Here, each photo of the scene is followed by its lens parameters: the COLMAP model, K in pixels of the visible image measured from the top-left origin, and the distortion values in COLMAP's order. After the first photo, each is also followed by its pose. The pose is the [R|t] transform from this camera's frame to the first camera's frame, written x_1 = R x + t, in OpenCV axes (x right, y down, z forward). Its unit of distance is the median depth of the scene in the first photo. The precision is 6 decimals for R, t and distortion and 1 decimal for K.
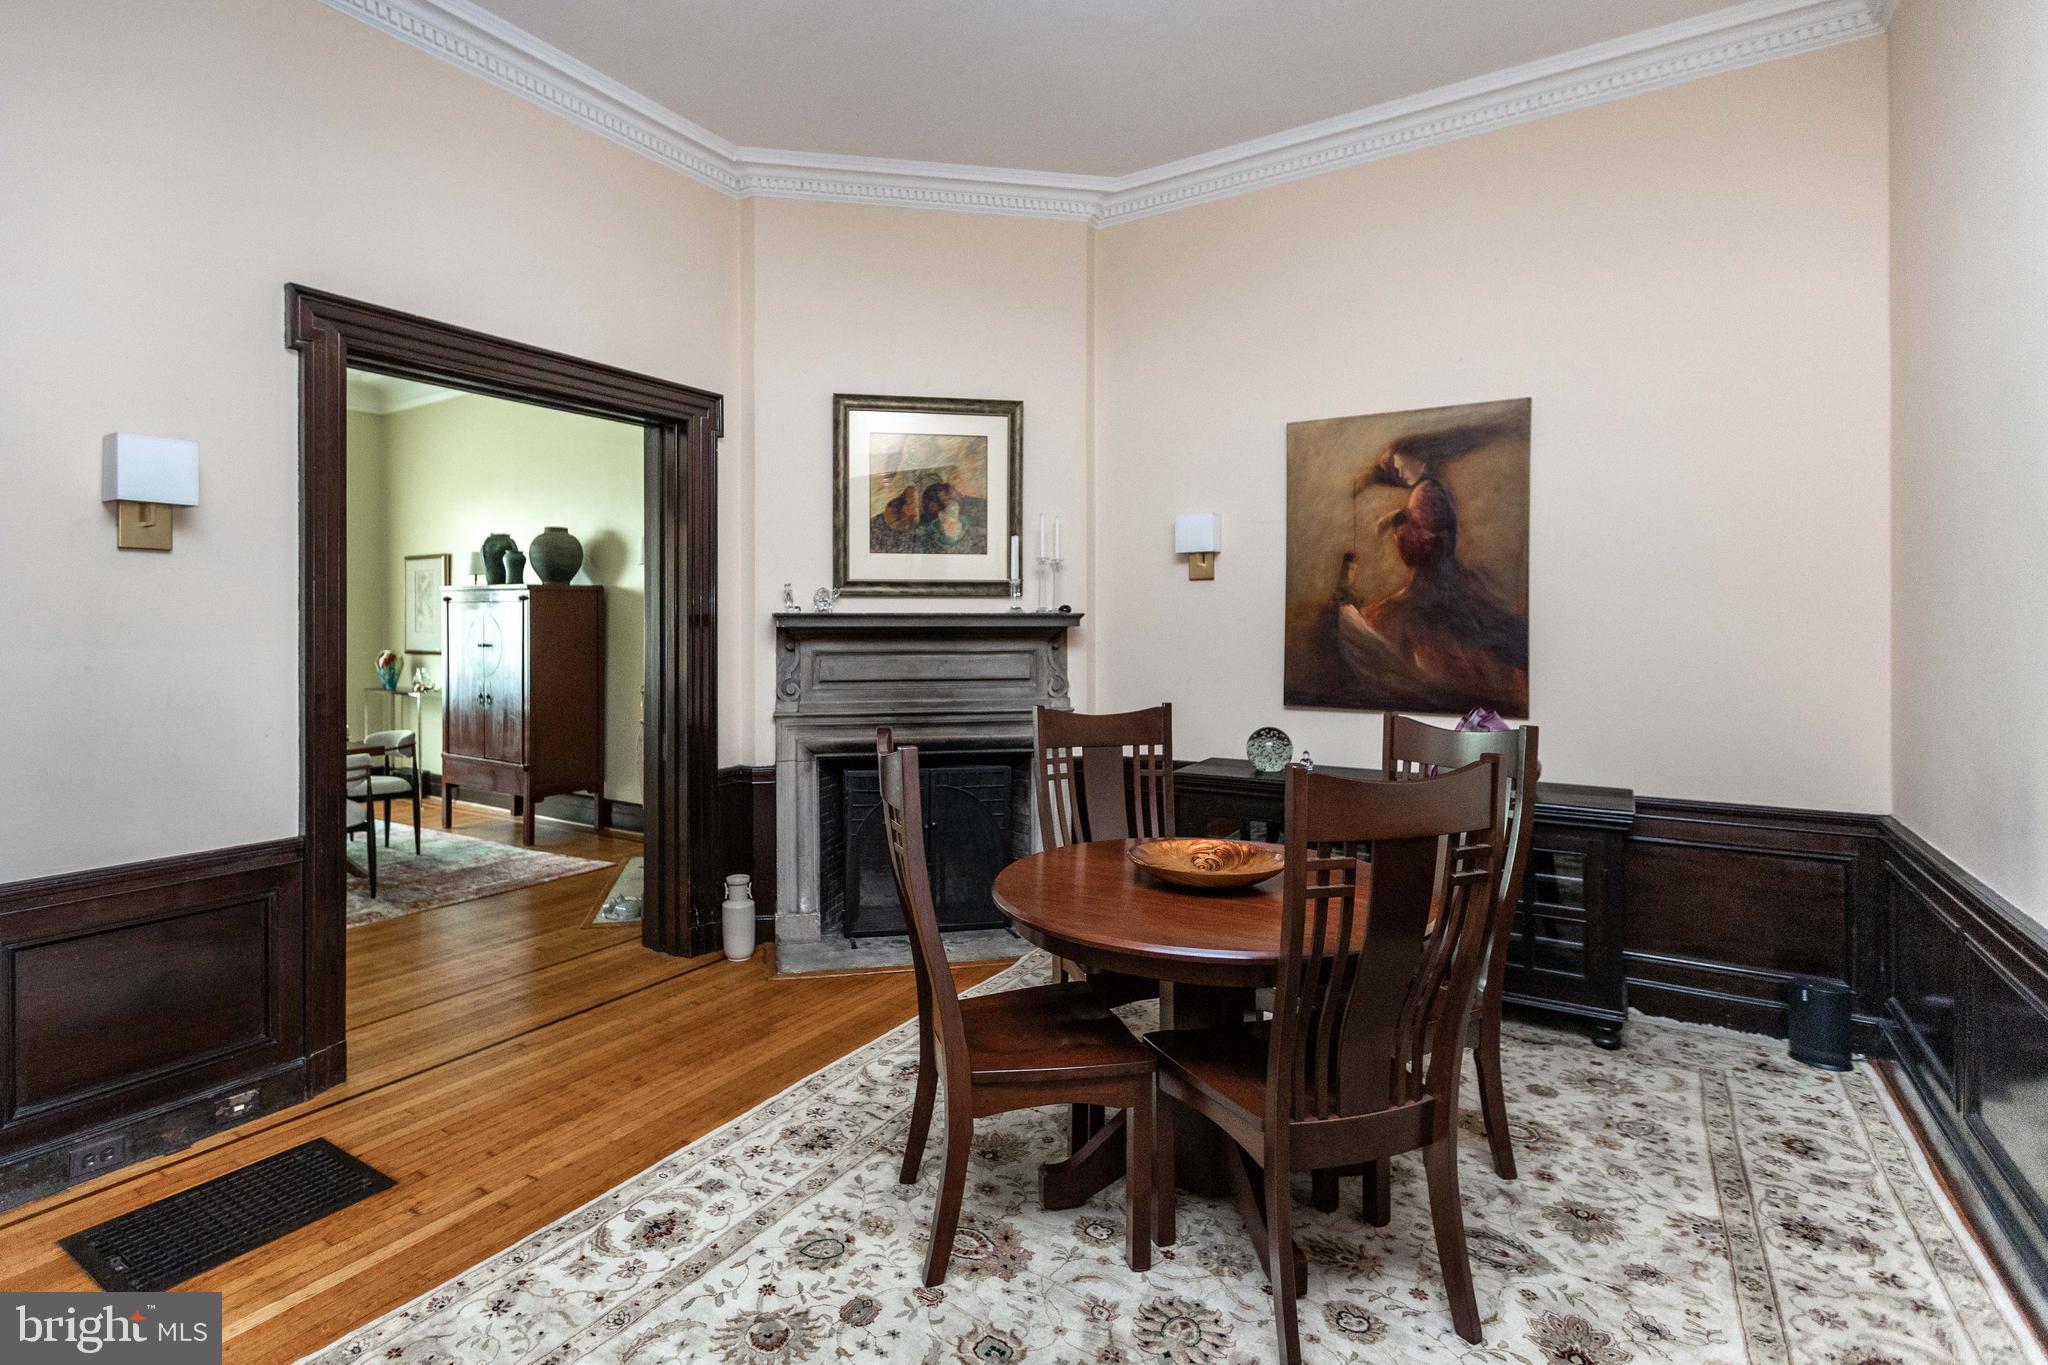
lens RADIAL K [[960.6, 0, 1024.0], [0, 960.6, 682.5], [0, 0, 1]] dist [0.000059, -0.000027]
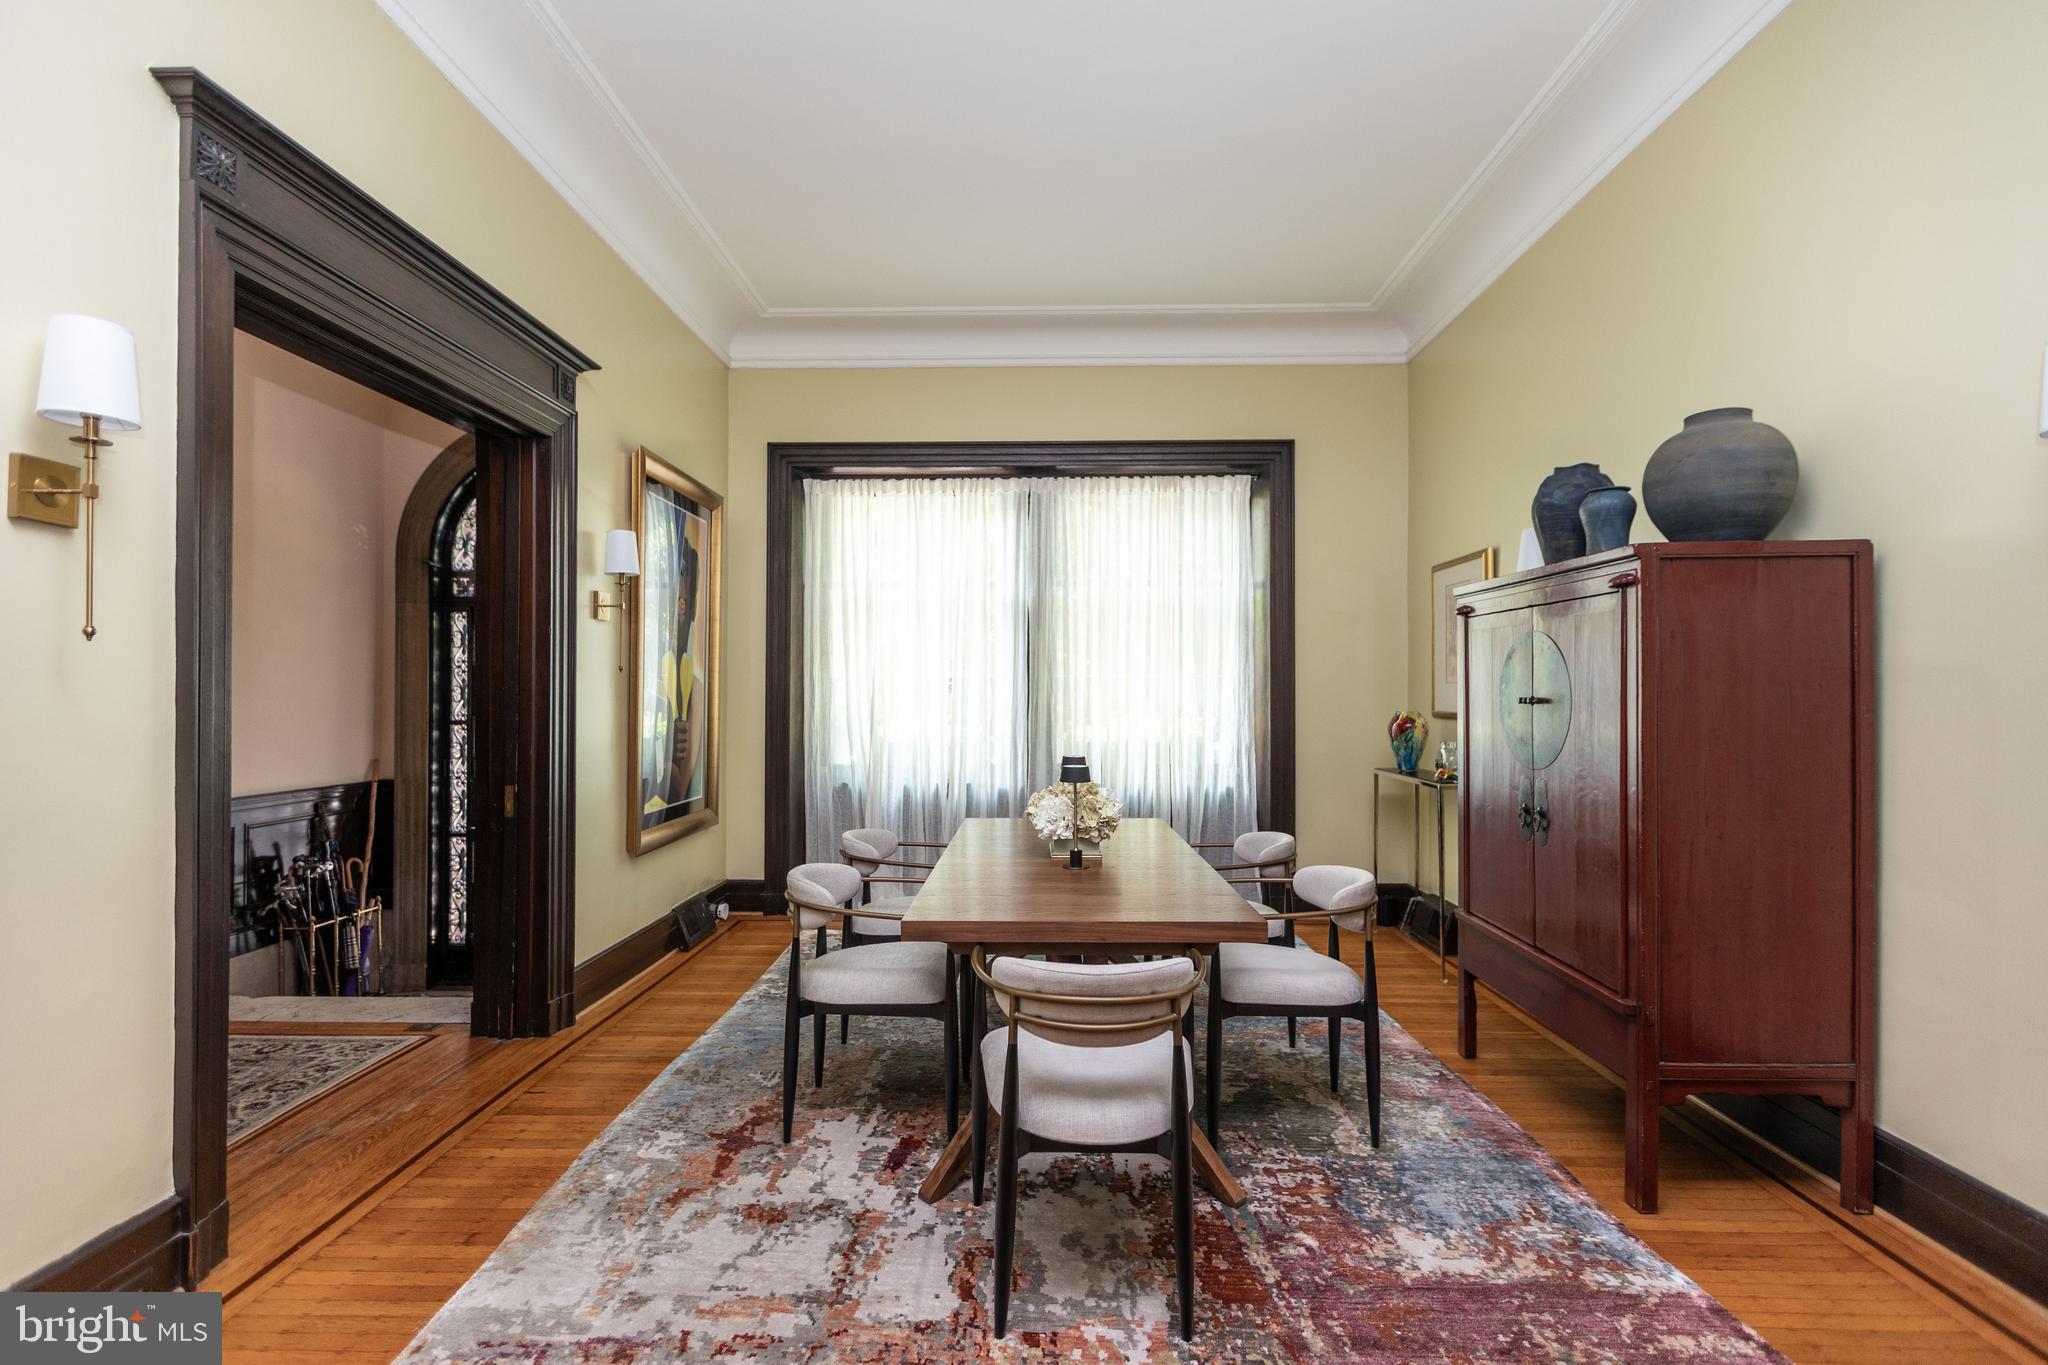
lens RADIAL K [[960.6, 0, 1024.0], [0, 960.6, 682.5], [0, 0, 1]] dist [0.000059, -0.000027]
pose [[0.506384, -0.012589, -0.862216, -0.283758], [-0.047856, 0.997942, -0.042677, -0.016449], [0.860979, 0.062874, 0.504739, 0.547604]]
